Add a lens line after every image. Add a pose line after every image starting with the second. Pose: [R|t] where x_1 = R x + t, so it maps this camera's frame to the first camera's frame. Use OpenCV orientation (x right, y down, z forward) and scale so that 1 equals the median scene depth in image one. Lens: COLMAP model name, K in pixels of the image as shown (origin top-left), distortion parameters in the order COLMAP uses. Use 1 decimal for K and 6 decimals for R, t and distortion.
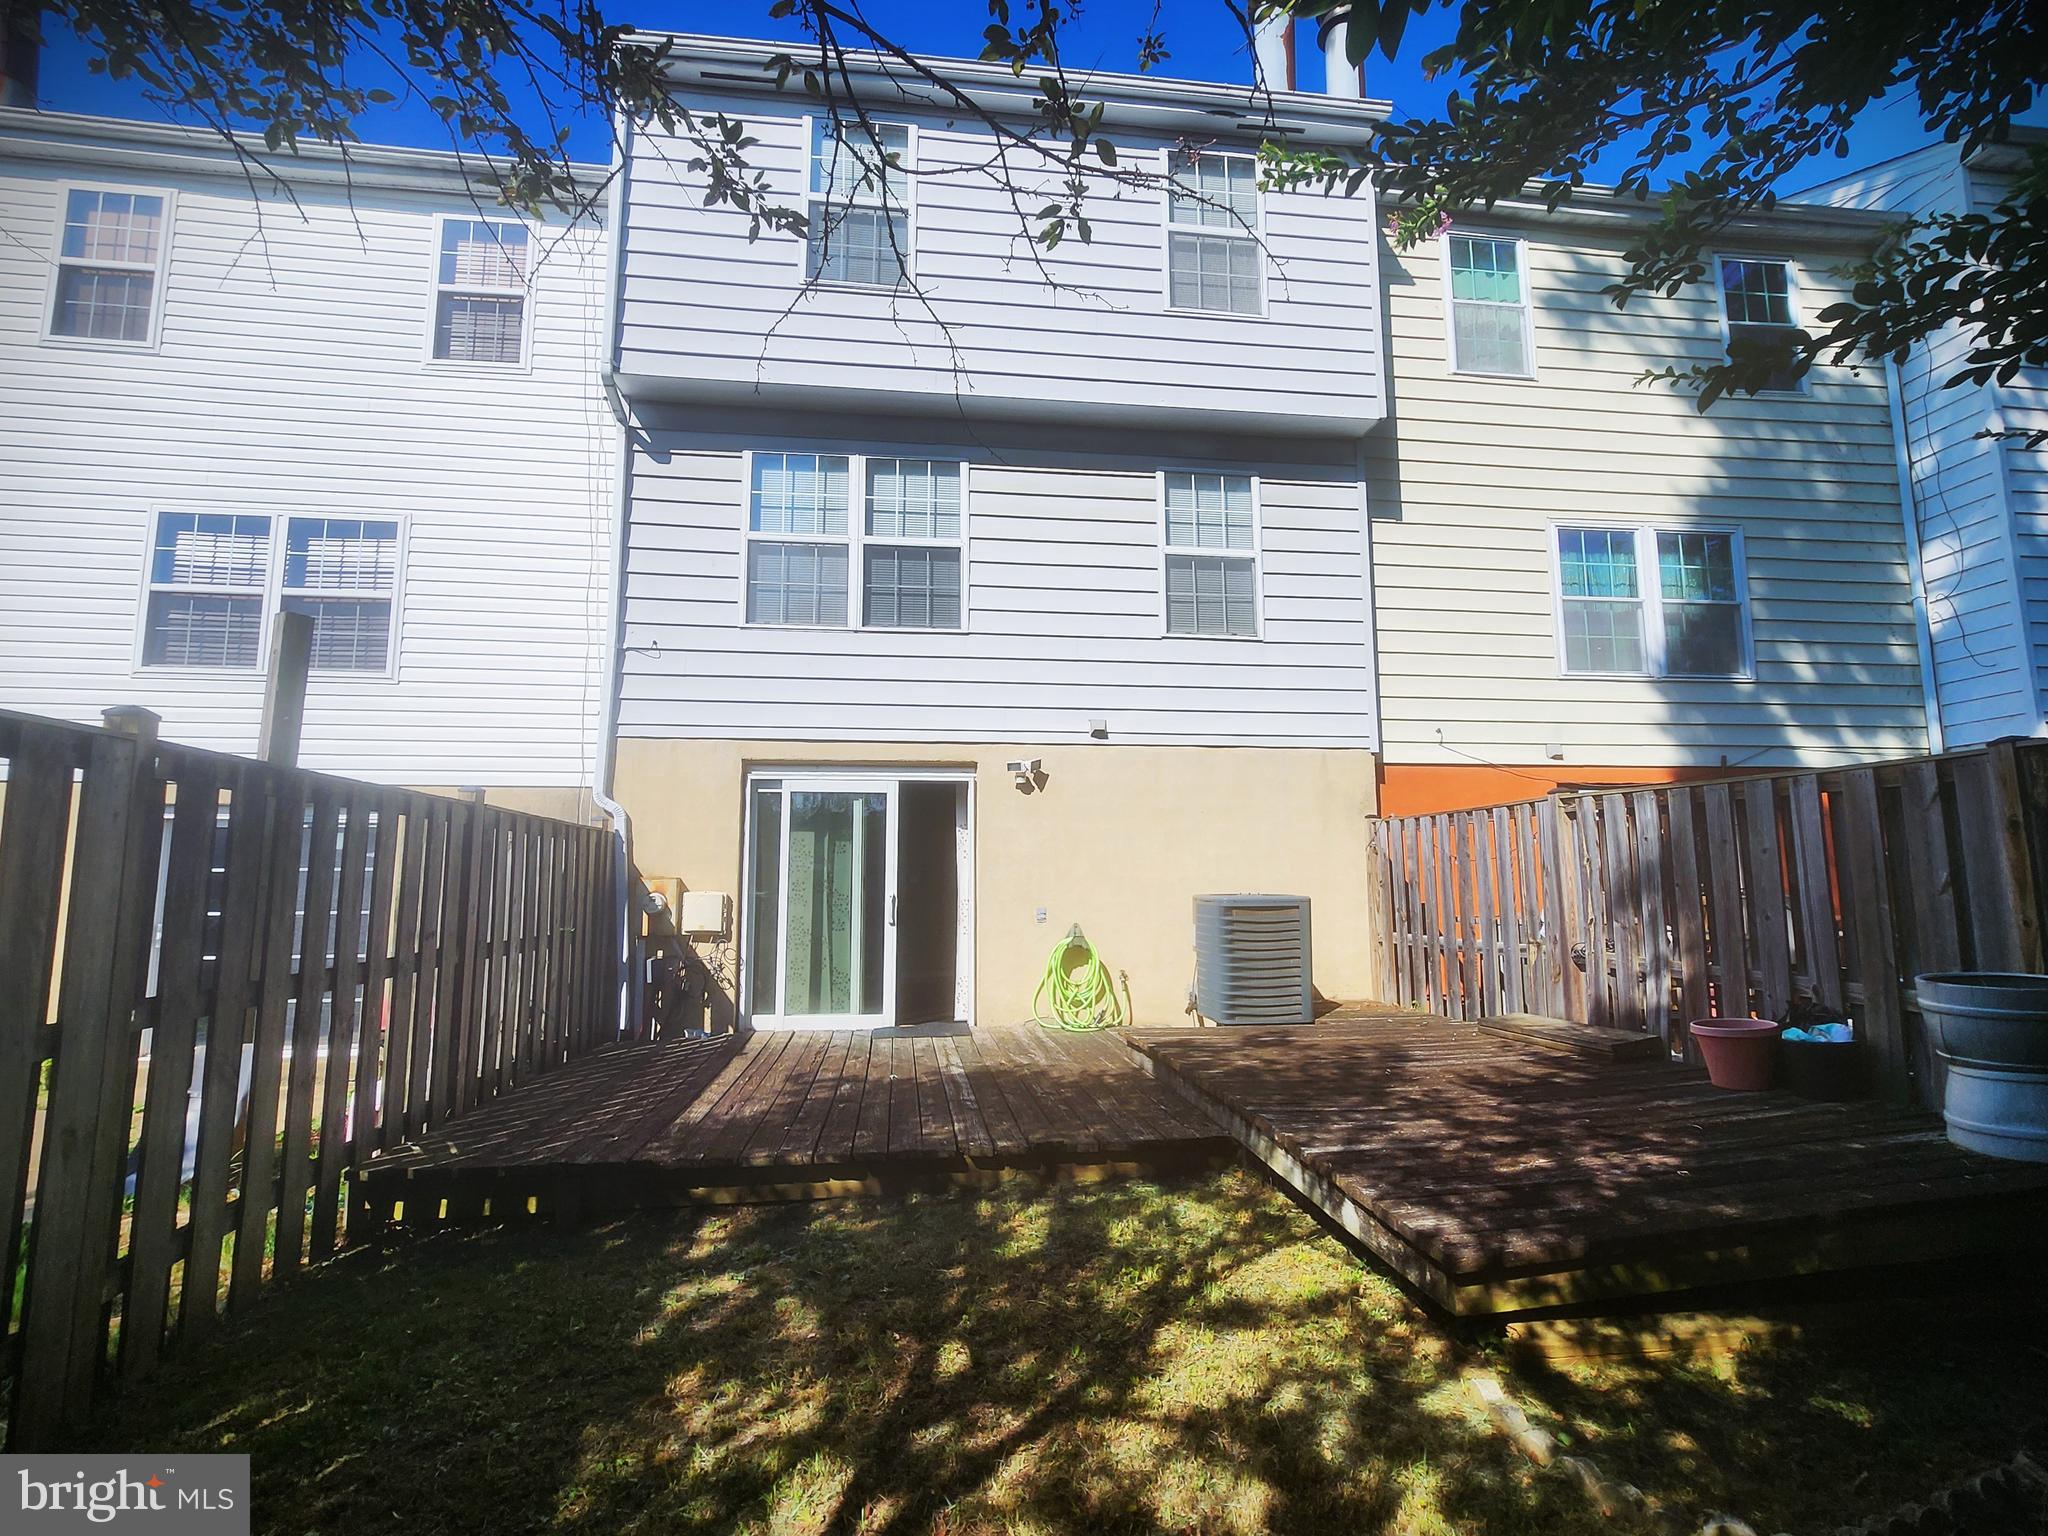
lens RADIAL K [[898.7, 0, 1030.6], [0, 898.7, 767.7], [0, 0, 1]] dist [0.002074, 0.000255]
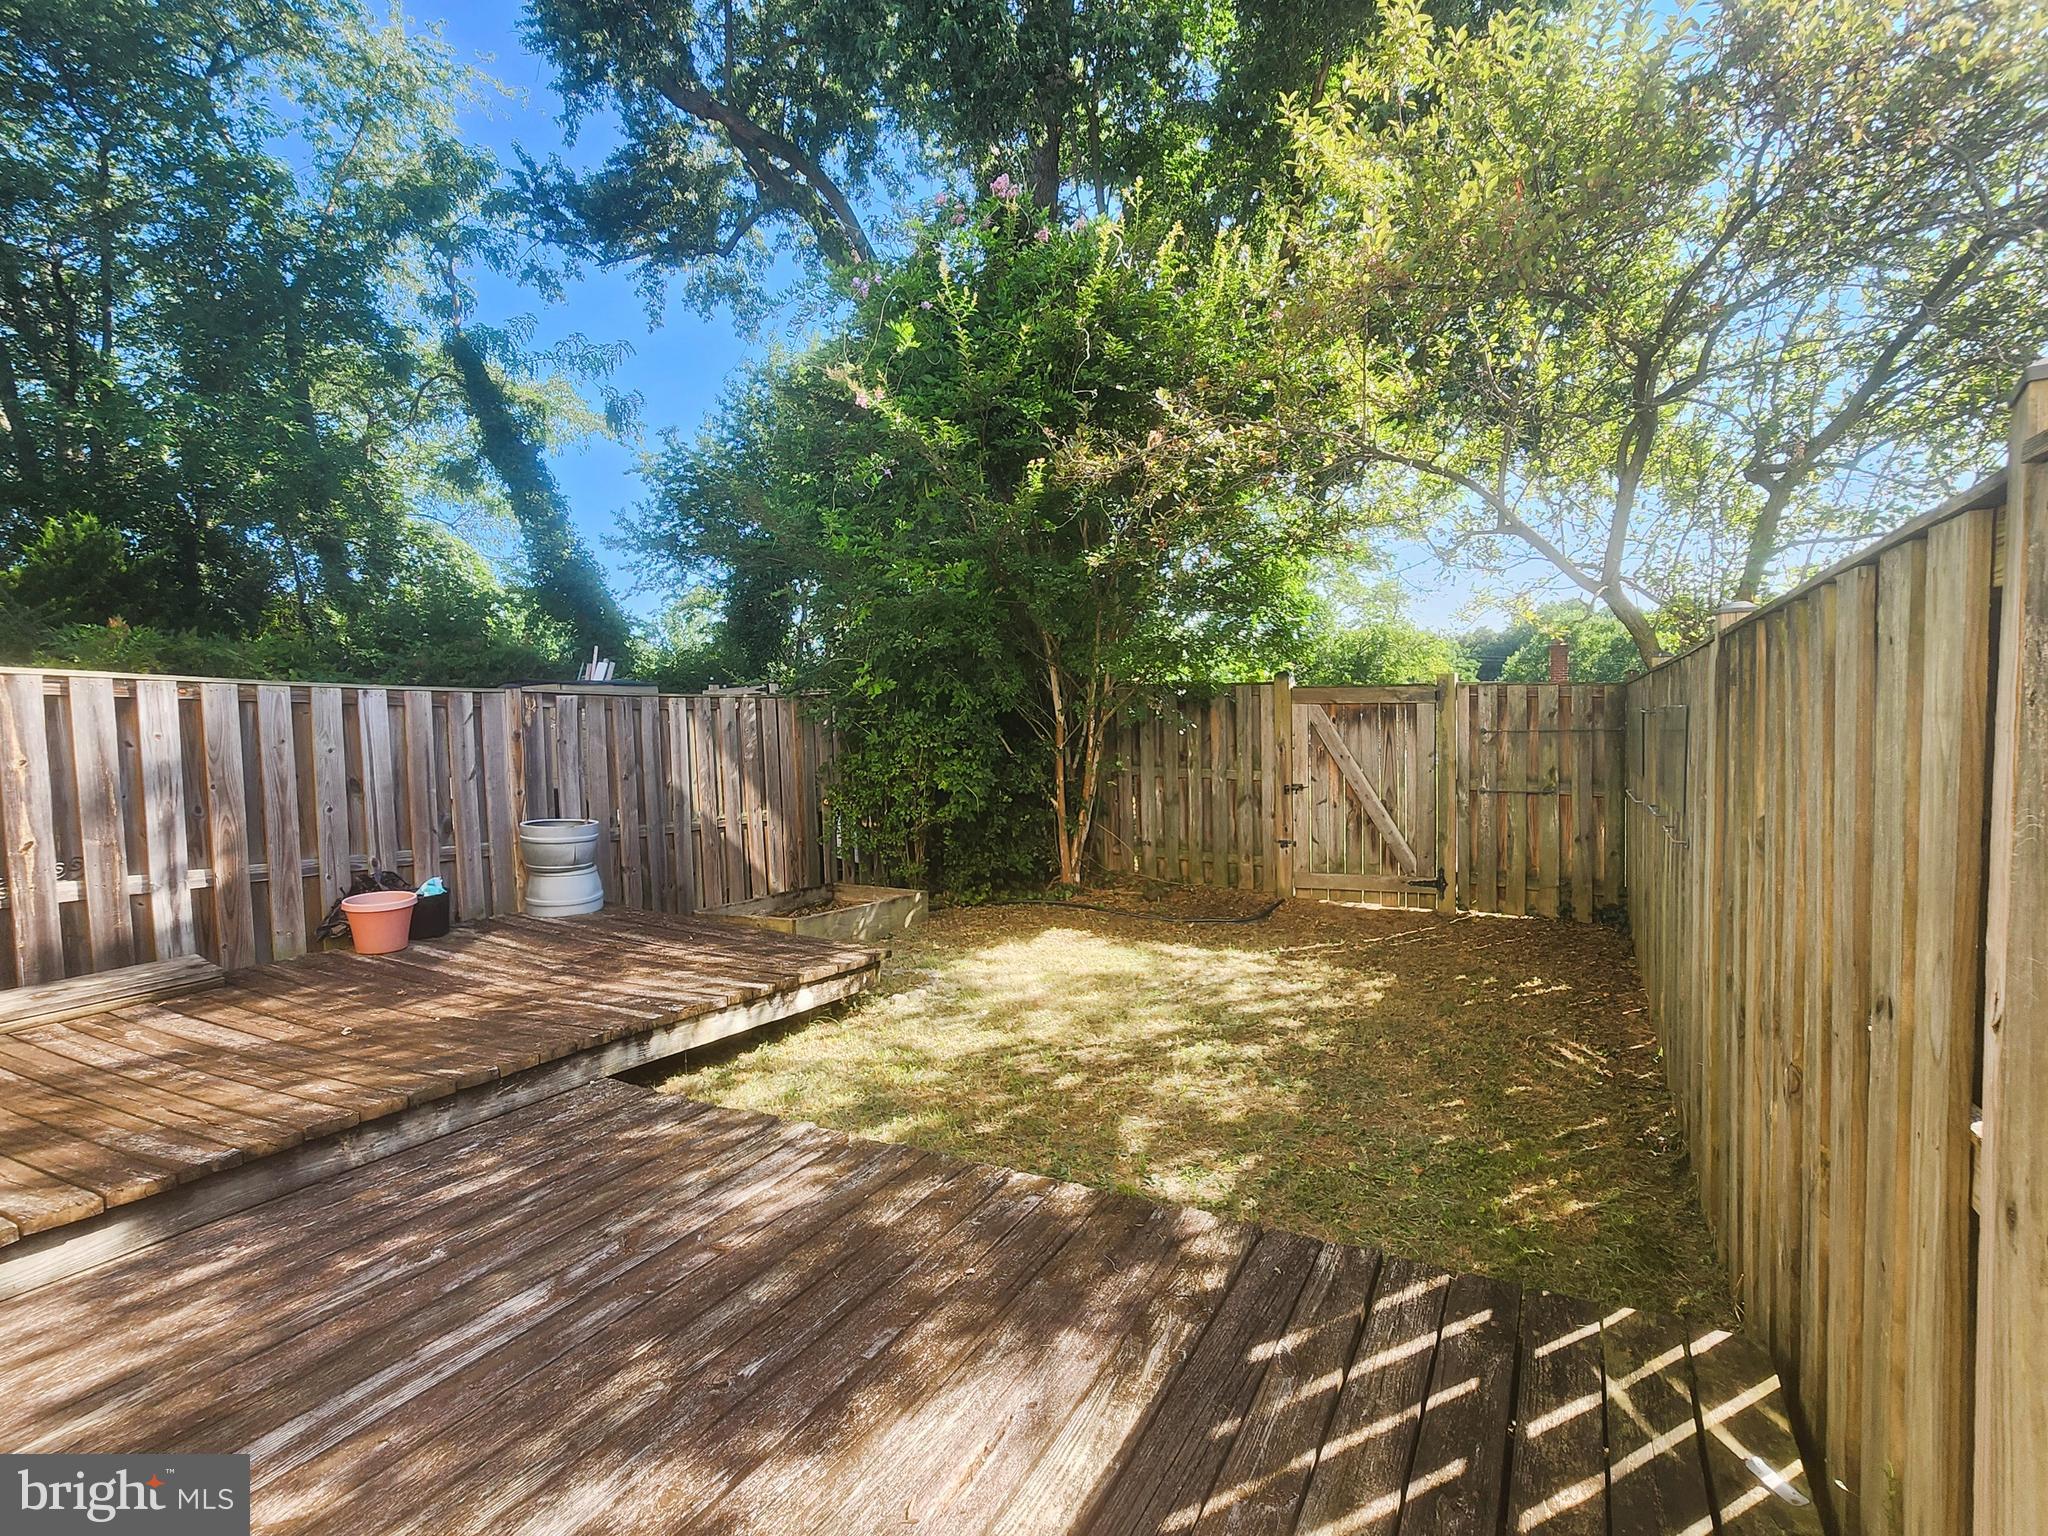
lens RADIAL K [[834.7, 0, 1033.6], [0, 834.7, 743.7], [0, 0, 1]] dist [0.001153, 0.000058]
pose [[-0.751589, 0.008568, 0.659576, -0.741956], [-0.060349, 0.994829, -0.081692, 0.154561], [-0.656865, -0.101203, -0.747185, 1.626713]]
